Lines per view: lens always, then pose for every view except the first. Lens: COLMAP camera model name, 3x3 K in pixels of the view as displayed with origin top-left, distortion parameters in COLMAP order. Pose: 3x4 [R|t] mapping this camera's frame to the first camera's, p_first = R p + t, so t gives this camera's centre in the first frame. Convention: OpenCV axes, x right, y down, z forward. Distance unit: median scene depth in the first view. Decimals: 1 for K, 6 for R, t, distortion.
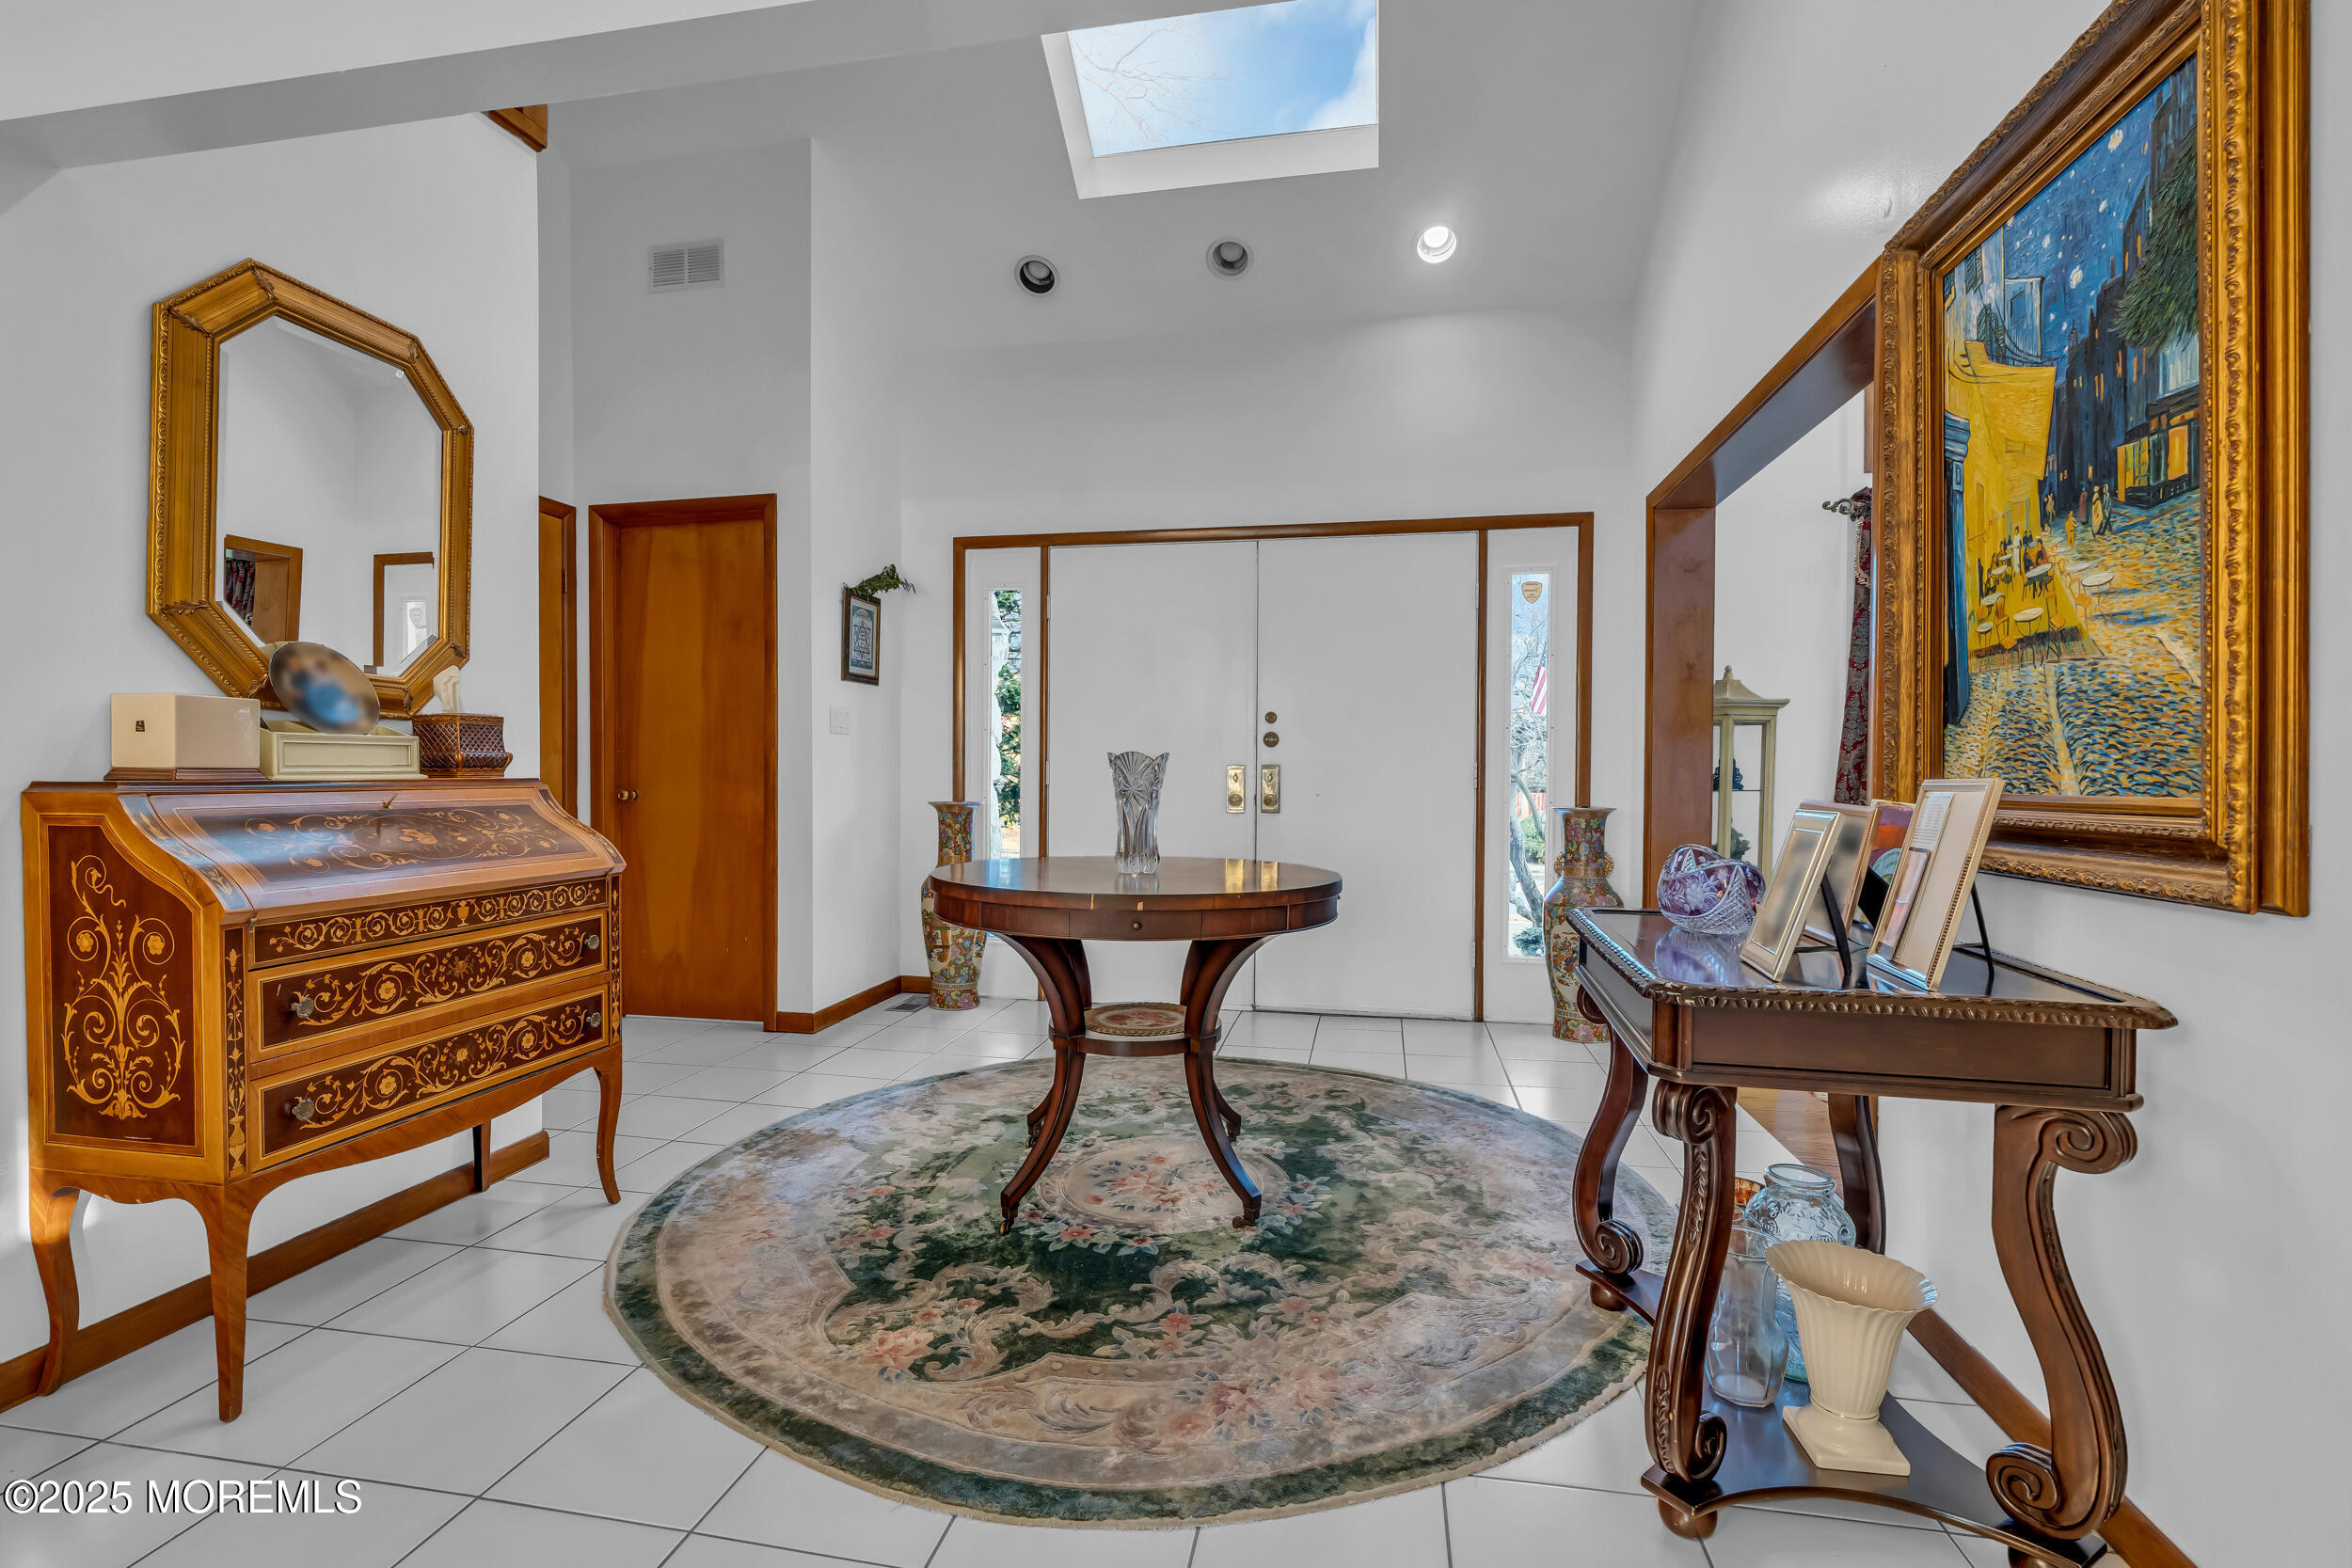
lens RADIAL K [[1069.4, 0, 1174.0], [0, 1069.4, 789.6], [0, 0, 1]] dist [-0.000107, 0.000028]
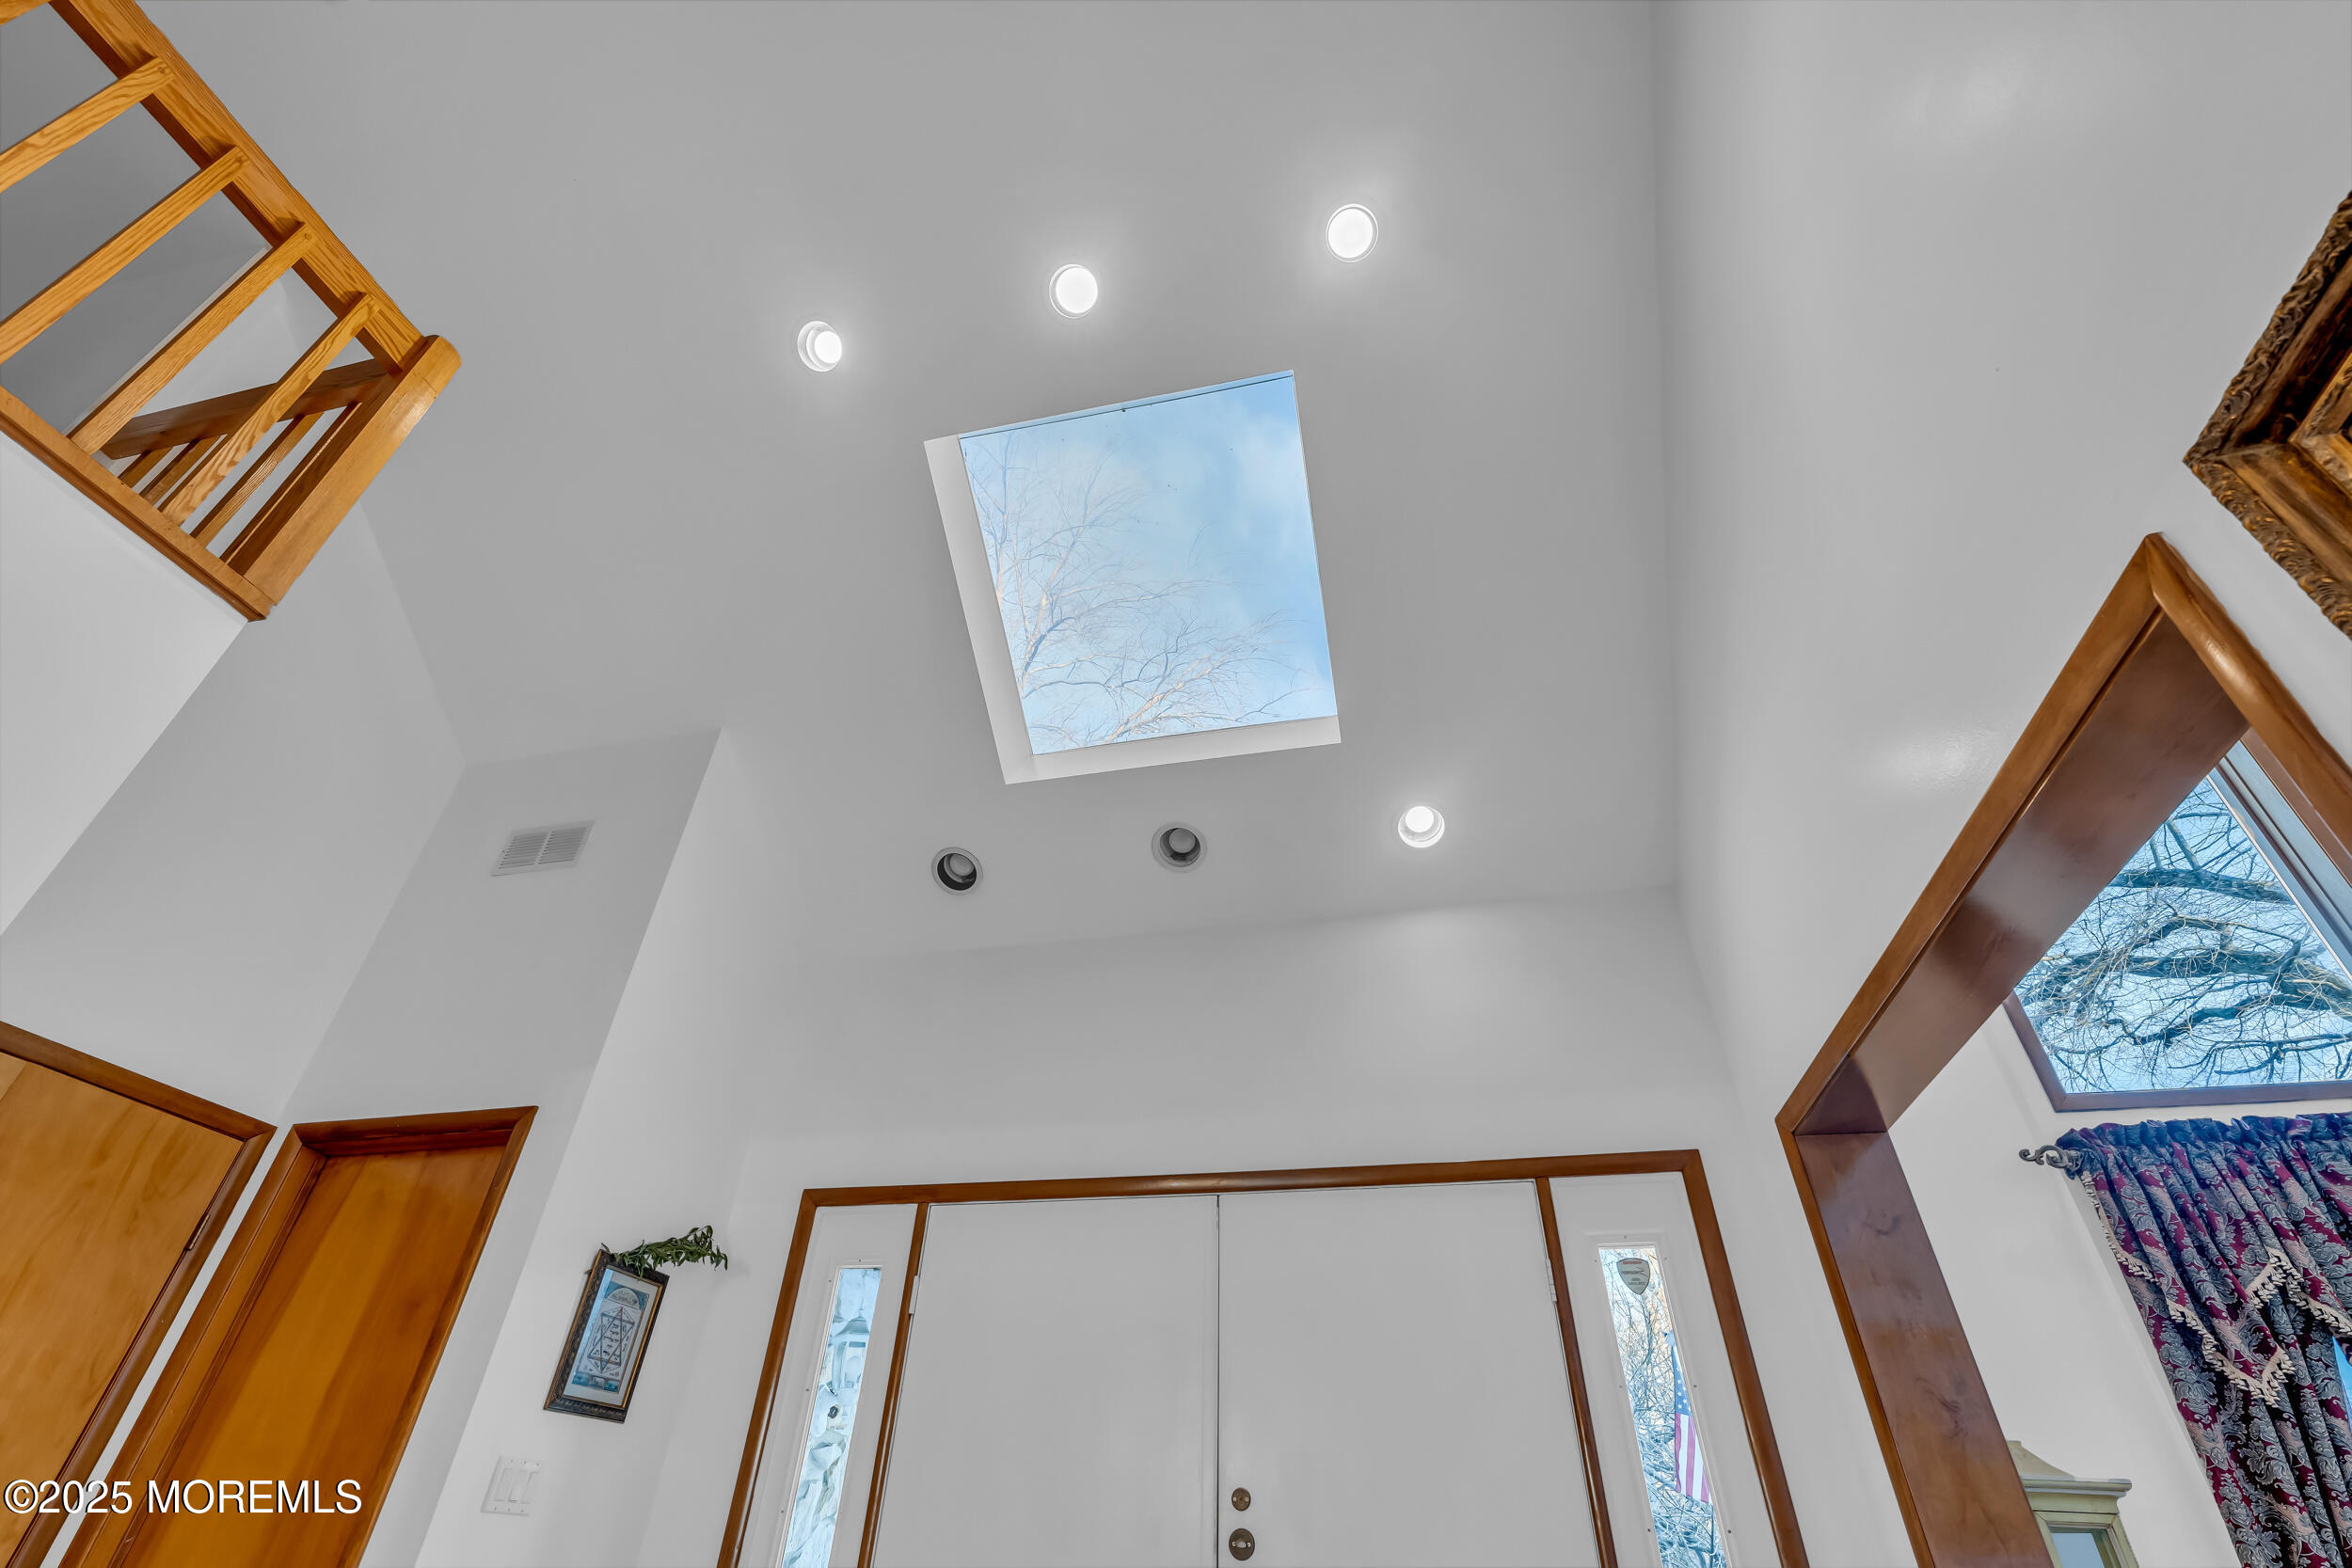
lens RADIAL K [[1054.4, 0, 1178.5], [0, 1054.4, 782.9], [0, 0, 1]] dist [-0.006282, 0.000446]
pose [[0.999293, -0.001358, -0.037569, 0.086553], [-0.022100, 0.787201, -0.616300, -0.021705], [0.030411, 0.616695, 0.786615, 0.321476]]
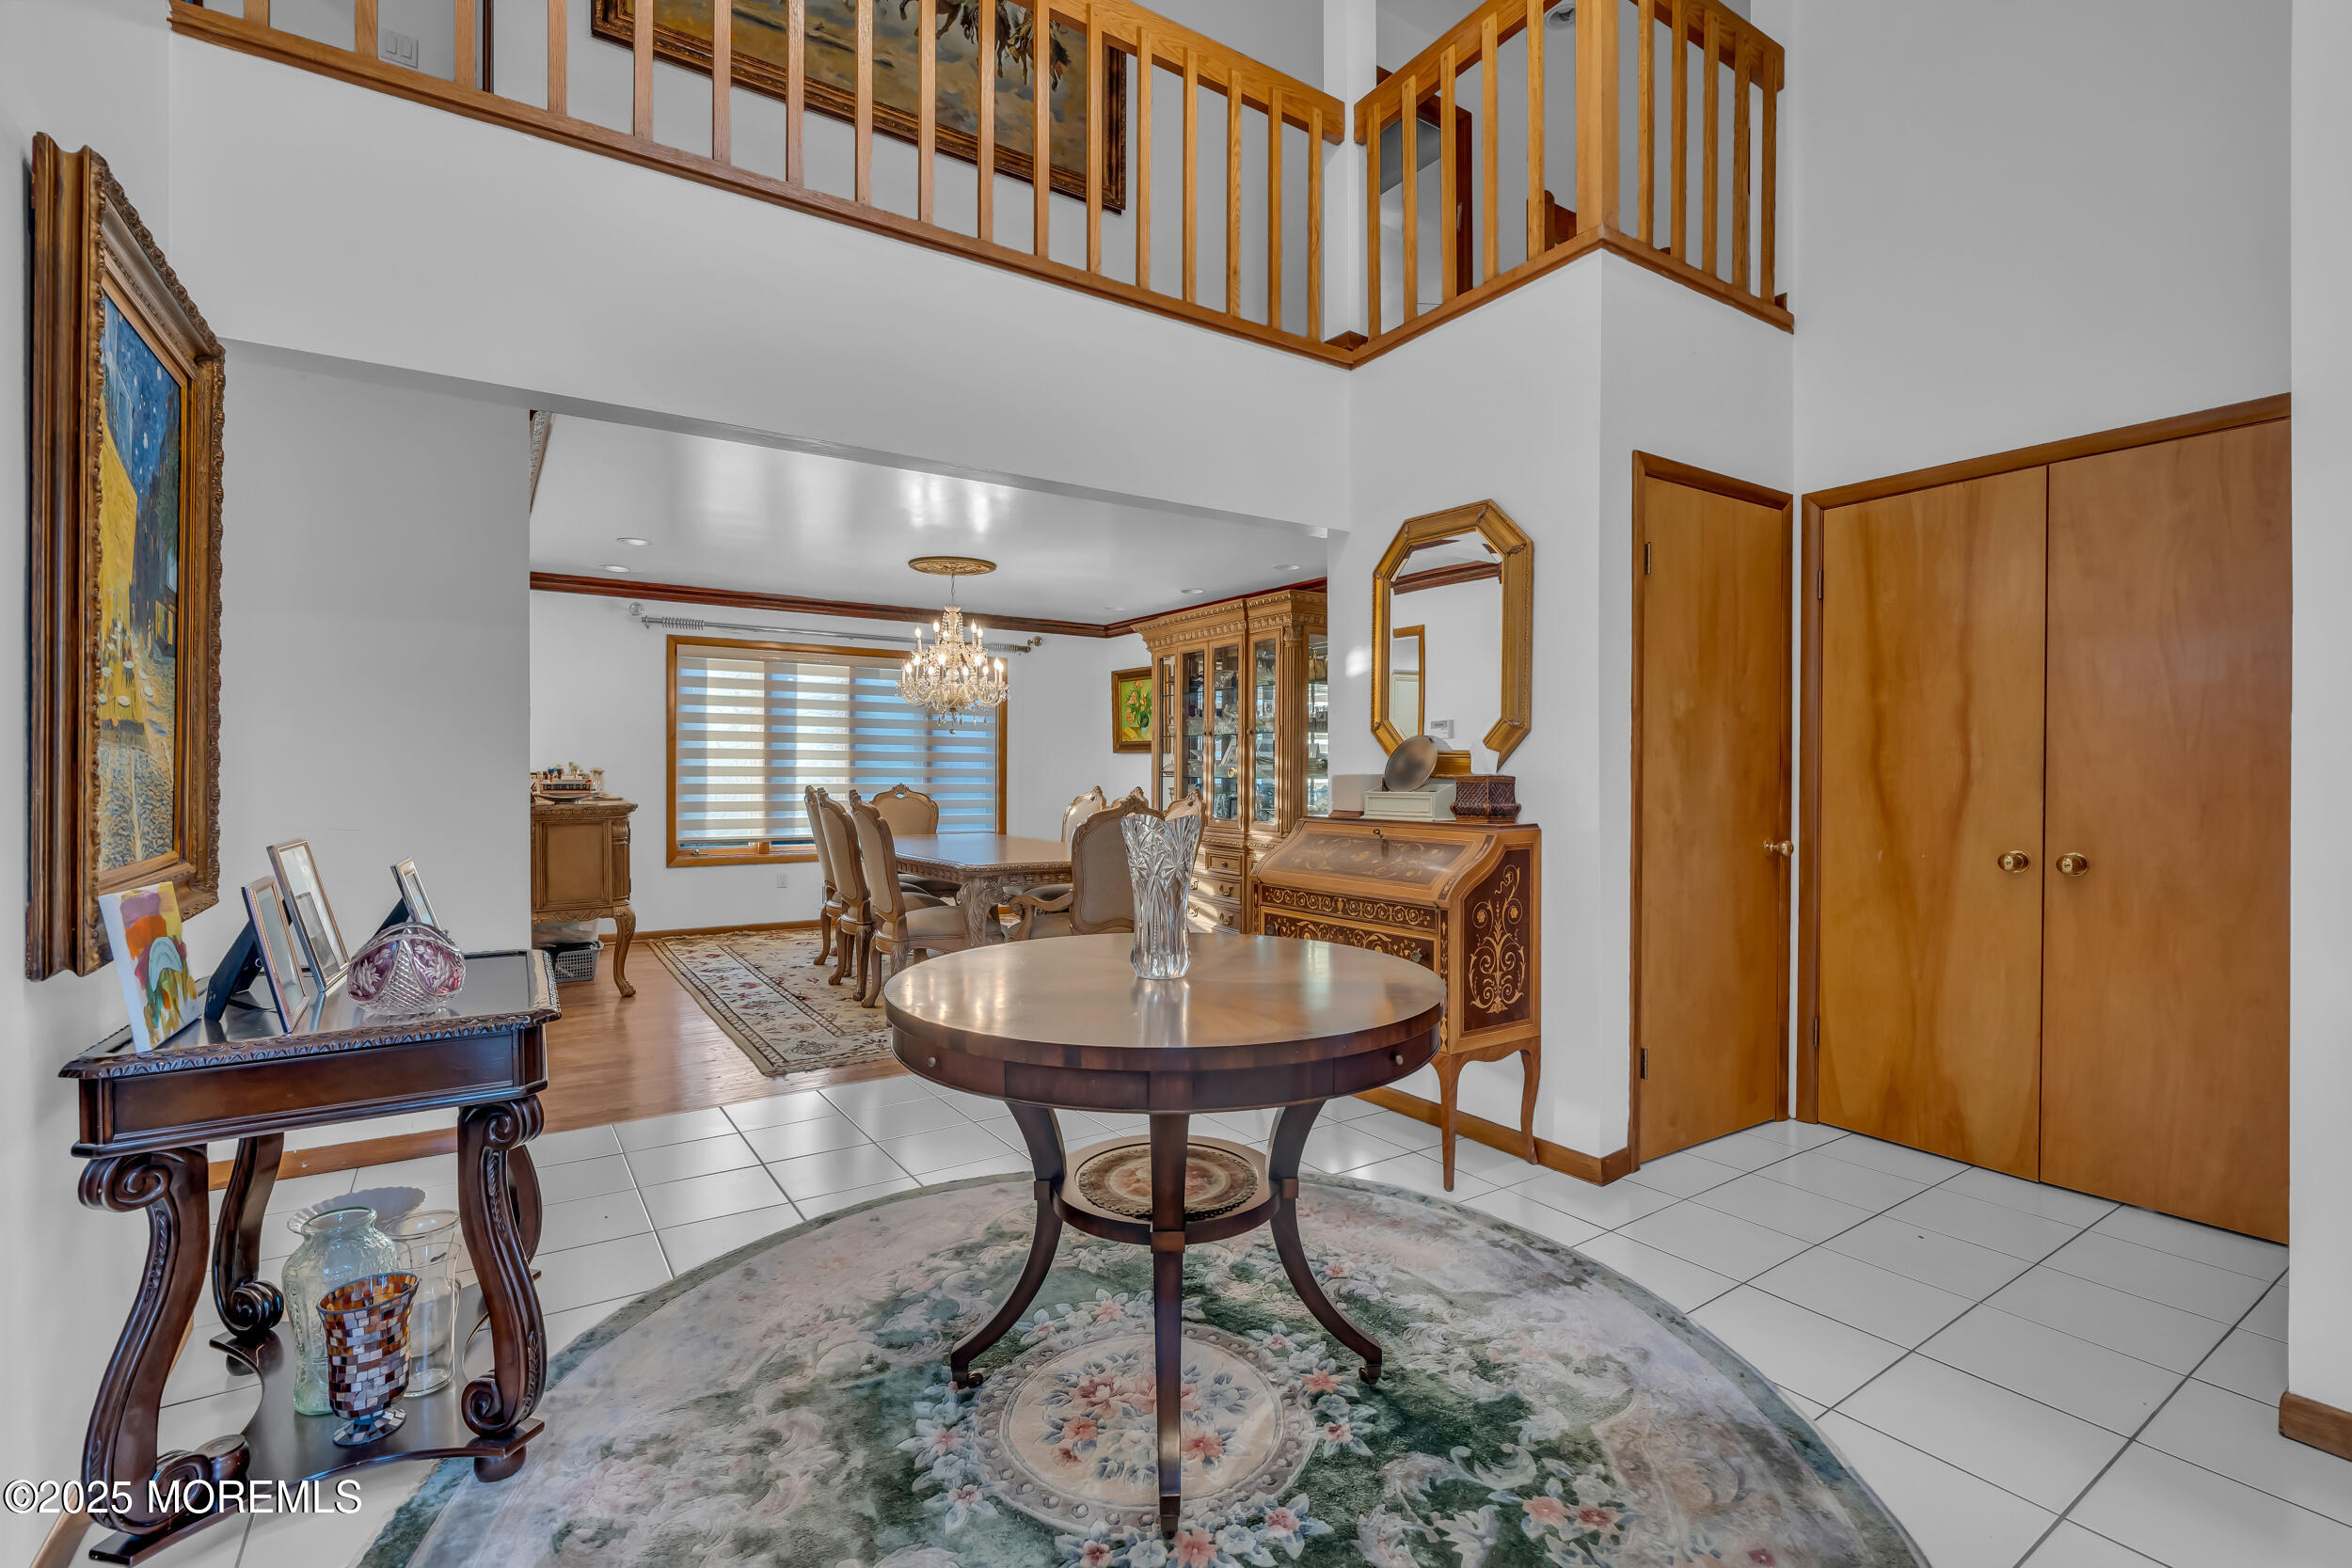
lens RADIAL K [[1054.4, 0, 1178.5], [0, 1054.4, 782.9], [0, 0, 1]] dist [-0.006282, 0.000446]
pose [[-0.714070, -0.001555, -0.700073, 0.302868], [-0.017831, 0.999714, 0.015967, -0.043865], [0.699848, 0.023885, -0.713893, 0.984025]]
